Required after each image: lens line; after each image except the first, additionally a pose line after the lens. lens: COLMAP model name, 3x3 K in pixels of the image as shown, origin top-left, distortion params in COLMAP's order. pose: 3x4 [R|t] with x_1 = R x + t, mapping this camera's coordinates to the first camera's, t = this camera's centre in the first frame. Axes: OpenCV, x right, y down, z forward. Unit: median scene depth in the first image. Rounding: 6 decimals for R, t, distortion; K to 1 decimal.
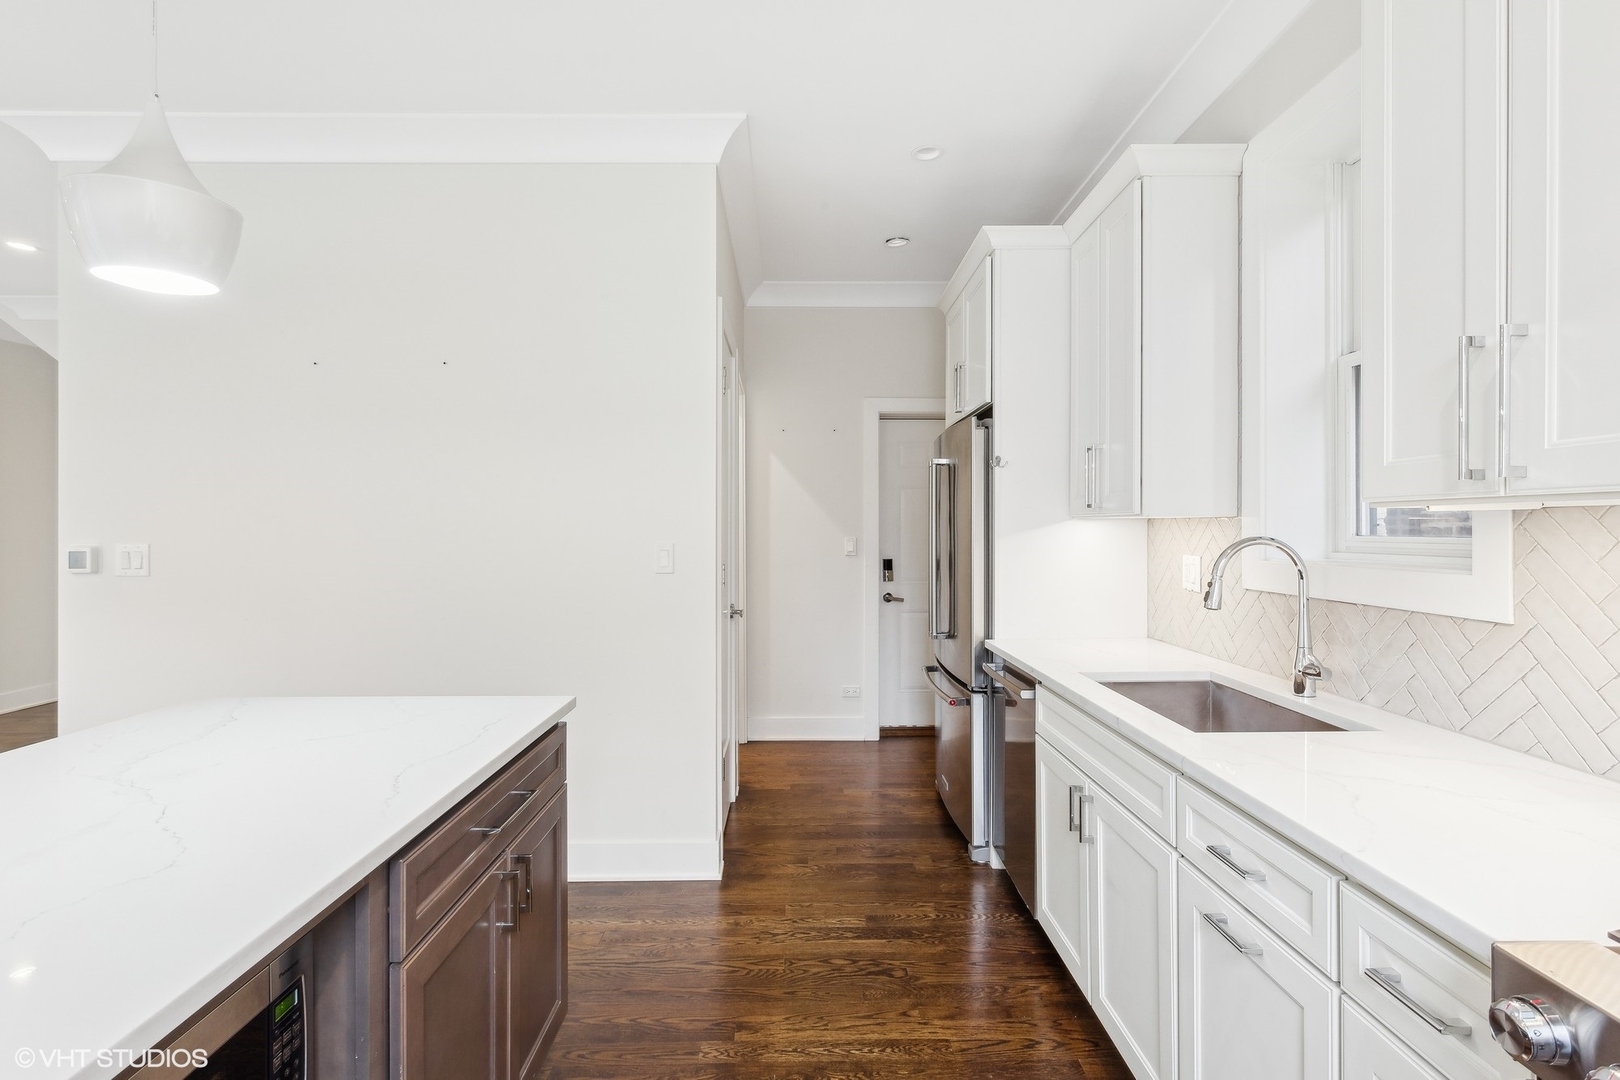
lens RADIAL K [[779.2, 0, 807.3], [0, 779.2, 536.5], [0, 0, 1]] dist [-0.004245, 0.001173]
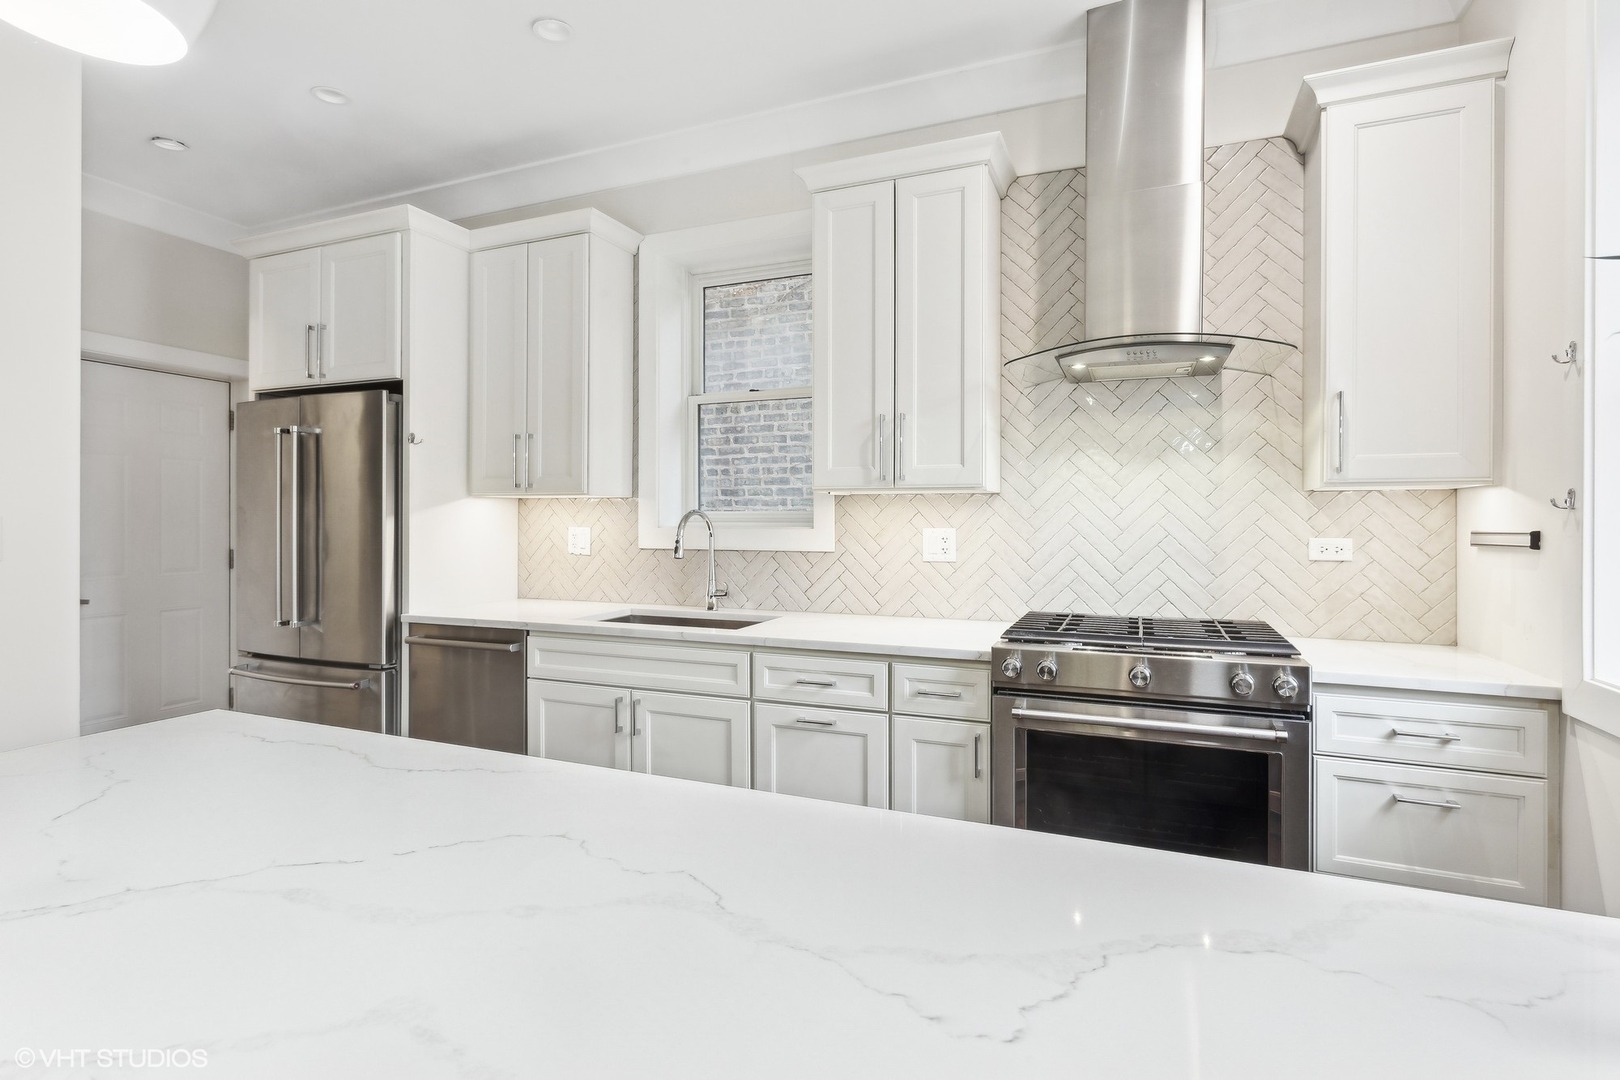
lens RADIAL K [[779.2, 0, 808.8], [0, 779.2, 527.9], [0, 0, 1]] dist [-0.004245, 0.001173]
pose [[0.397768, -0.008474, 0.917447, -0.742696], [0.008247, 0.999950, 0.005661, 0.028995], [-0.917449, 0.005315, 0.397818, 0.187081]]
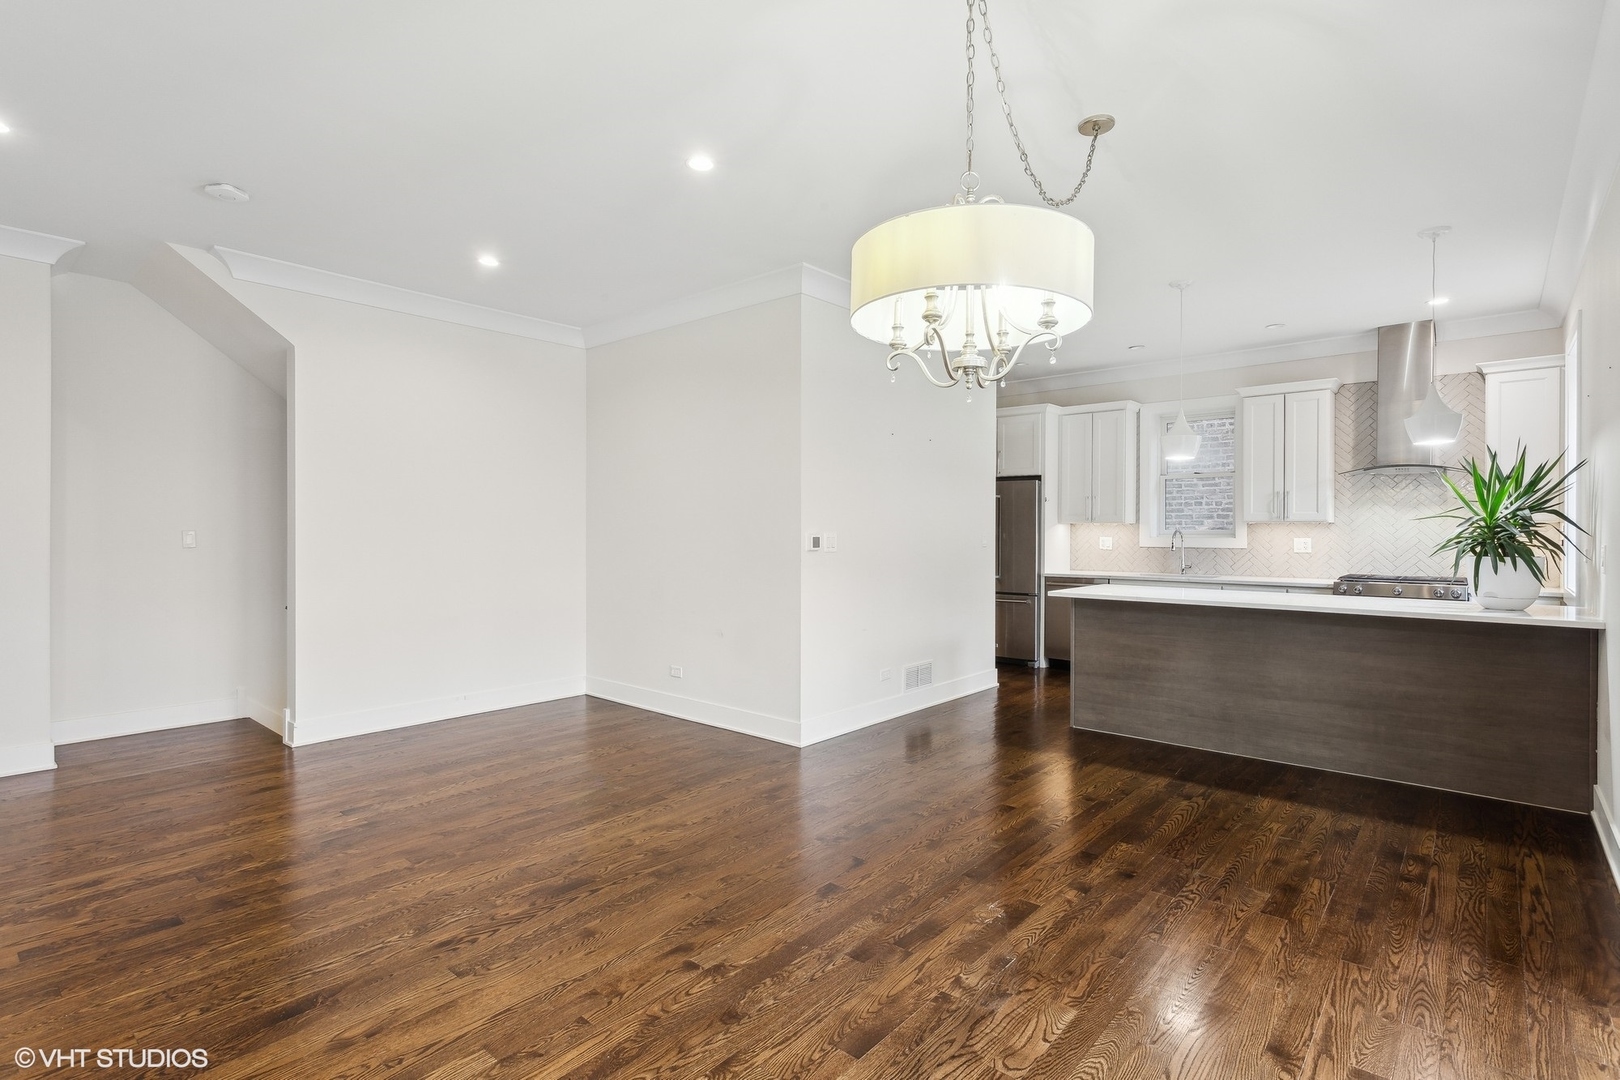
lens RADIAL K [[779.2, 0, 803.5], [0, 779.2, 533.5], [0, 0, 1]] dist [-0.004245, 0.001173]
pose [[0.674224, -0.000097, 0.738527, -3.153865], [0.003273, 0.999991, -0.002856, 0.022756], [-0.738520, 0.004343, 0.674218, -0.114980]]
